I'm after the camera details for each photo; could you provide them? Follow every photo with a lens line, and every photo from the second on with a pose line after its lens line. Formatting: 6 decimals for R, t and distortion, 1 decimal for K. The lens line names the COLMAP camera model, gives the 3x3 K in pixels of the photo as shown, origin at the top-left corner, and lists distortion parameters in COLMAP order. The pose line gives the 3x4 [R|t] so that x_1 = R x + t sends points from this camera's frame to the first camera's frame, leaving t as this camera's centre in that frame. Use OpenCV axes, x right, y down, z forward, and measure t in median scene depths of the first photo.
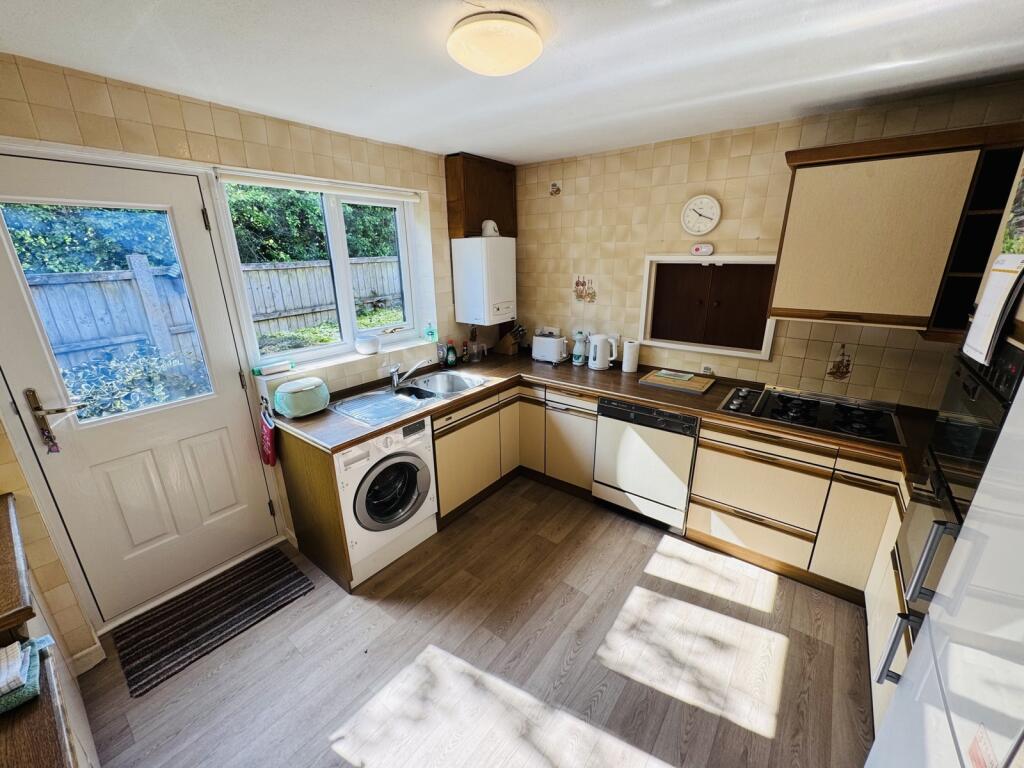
lens RADIAL K [[408.9, 0, 512.0], [0, 408.9, 384.0], [0, 0, 1]] dist [-0.000343, 0.000138]
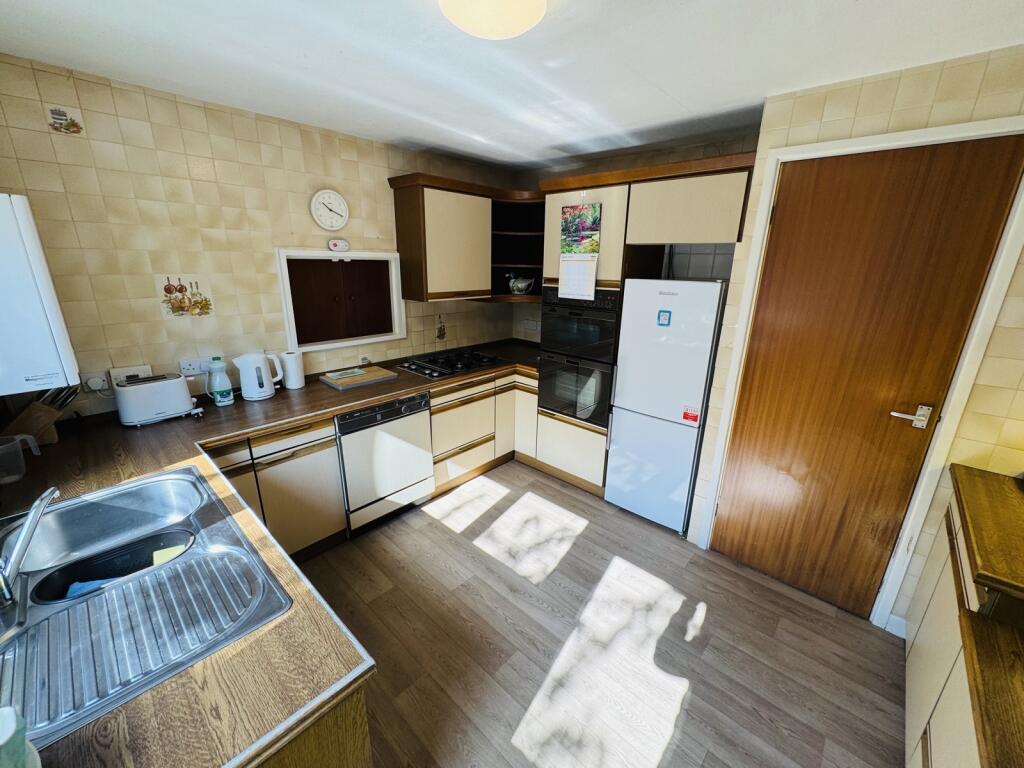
lens RADIAL K [[408.9, 0, 512.0], [0, 408.9, 384.0], [0, 0, 1]] dist [-0.000343, 0.000138]
pose [[0.087876, -0.278697, 0.956350, -0.555184], [0.288558, 0.926023, 0.243344, -0.133380], [-0.953421, 0.254578, 0.161795, 0.514687]]
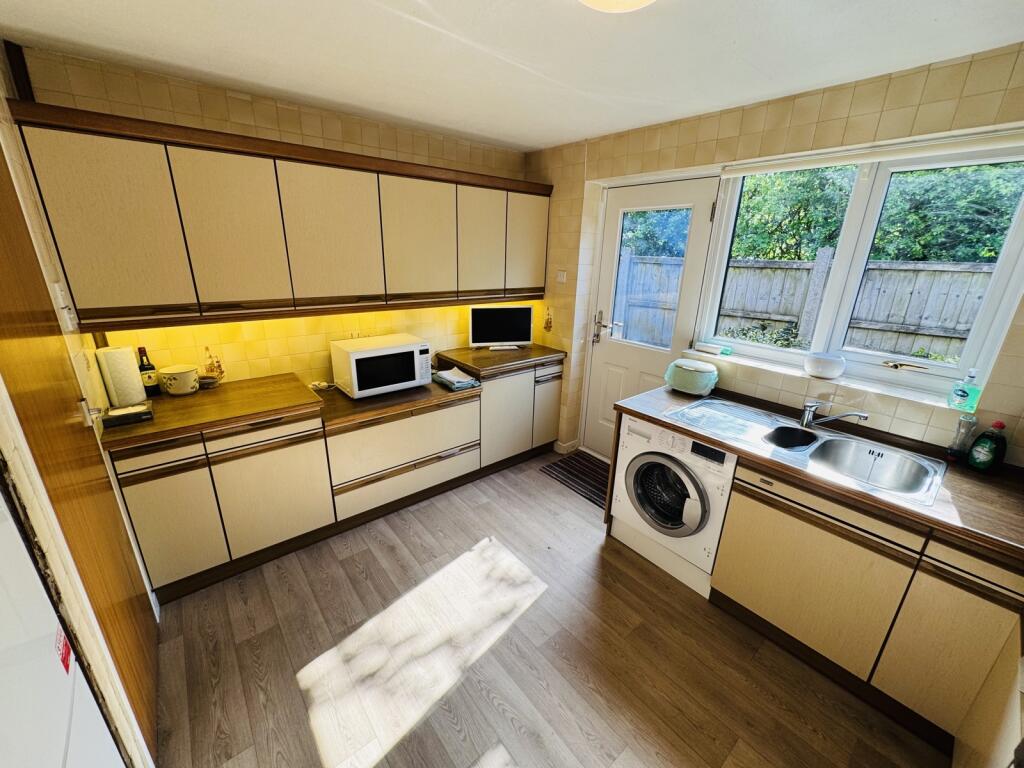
lens RADIAL K [[408.9, 0, 512.0], [0, 408.9, 384.0], [0, 0, 1]] dist [-0.000343, 0.000138]
pose [[-0.217958, 0.313720, -0.924161, 0.504628], [-0.321995, 0.870790, 0.371543, -0.170754], [0.921311, 0.378556, -0.088780, 0.586931]]
